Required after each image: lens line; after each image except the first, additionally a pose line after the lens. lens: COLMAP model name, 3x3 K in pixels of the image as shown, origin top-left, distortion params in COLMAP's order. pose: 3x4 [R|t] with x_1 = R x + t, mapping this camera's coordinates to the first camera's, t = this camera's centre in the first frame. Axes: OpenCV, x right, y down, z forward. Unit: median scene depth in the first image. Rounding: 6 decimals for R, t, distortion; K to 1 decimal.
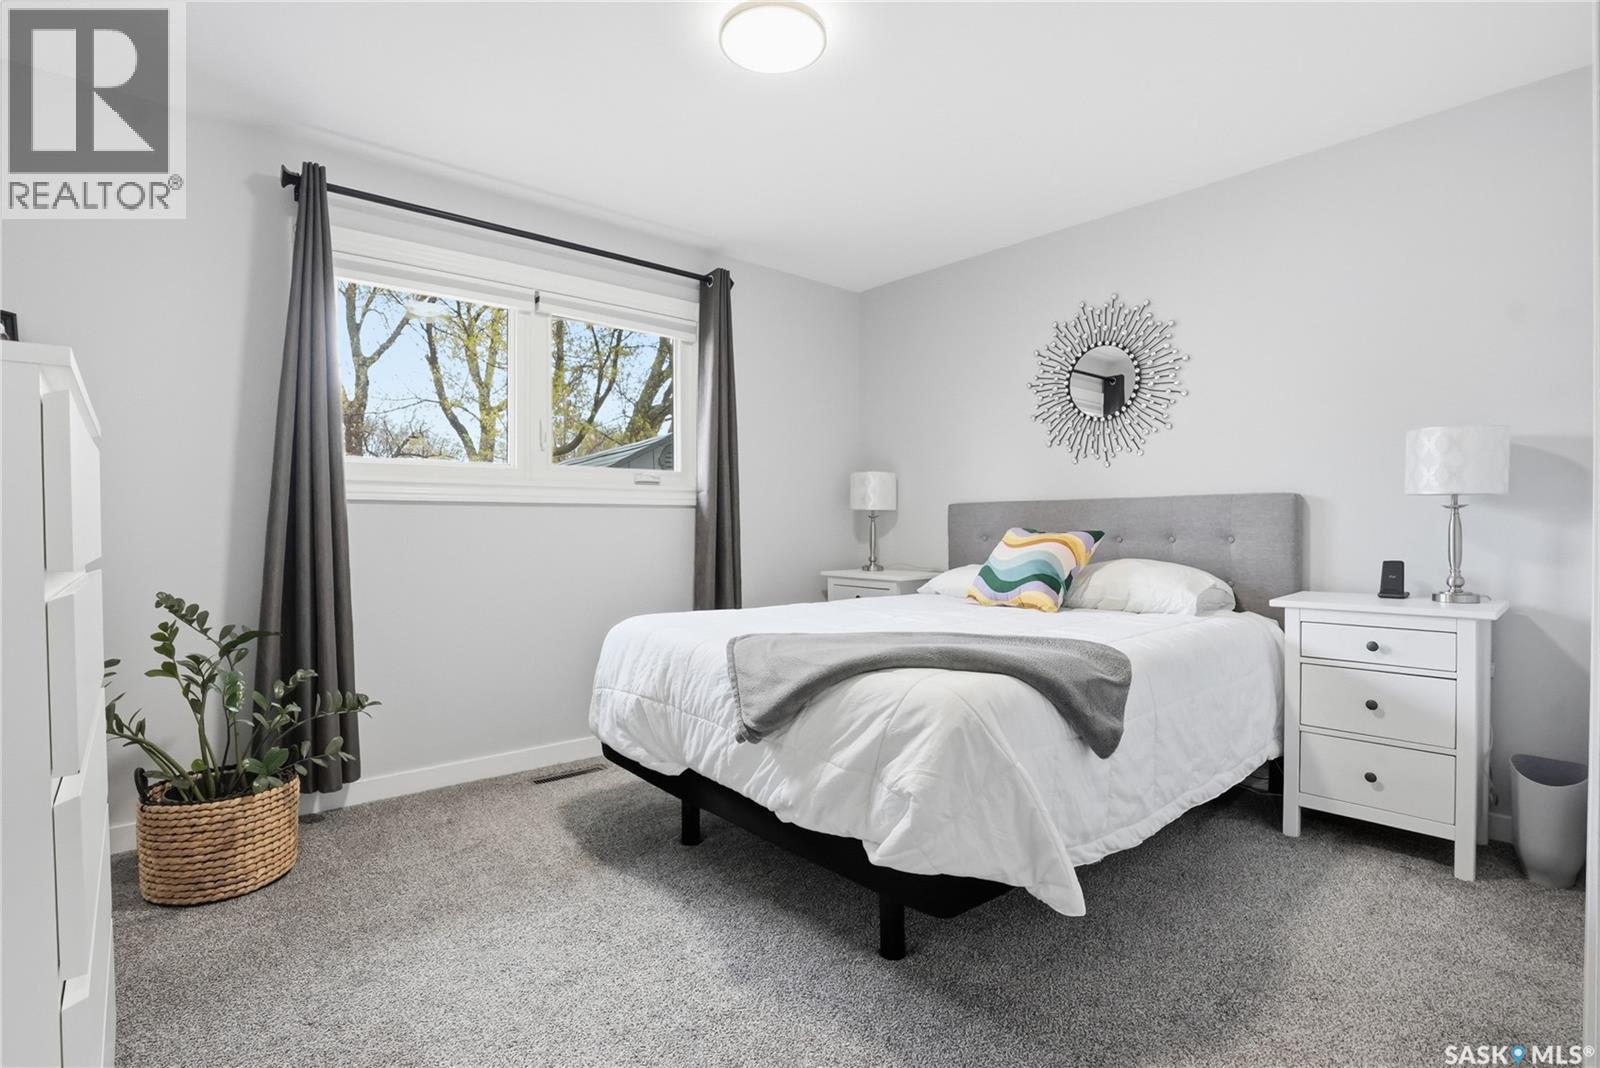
lens RADIAL K [[779.9, 0, 802.4], [0, 779.9, 558.4], [0, 0, 1]] dist [0.020538, 0.000280]
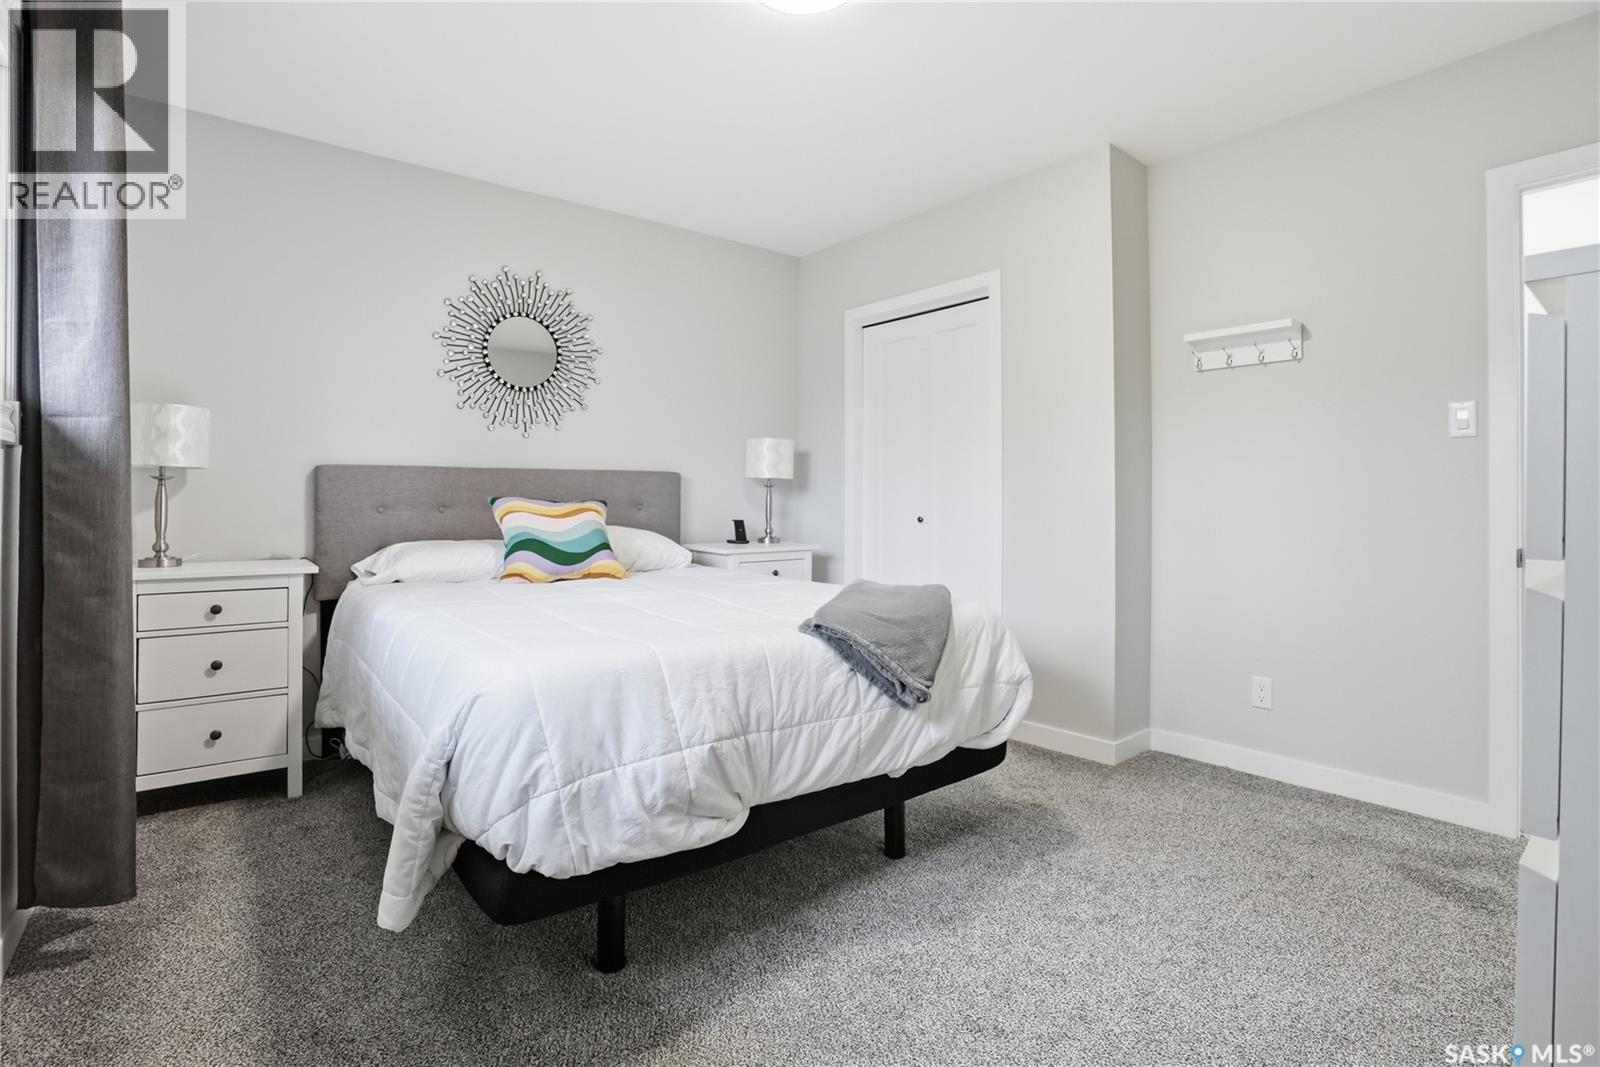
lens RADIAL K [[766.6, 0, 799.5], [0, 766.6, 555.8], [0, 0, 1]] dist [-0.065812, 0.000383]
pose [[0.076139, -0.074177, 0.994334, -0.672771], [0.029954, 0.996949, 0.072079, -0.027852], [-0.996647, 0.024297, 0.078129, 0.666824]]
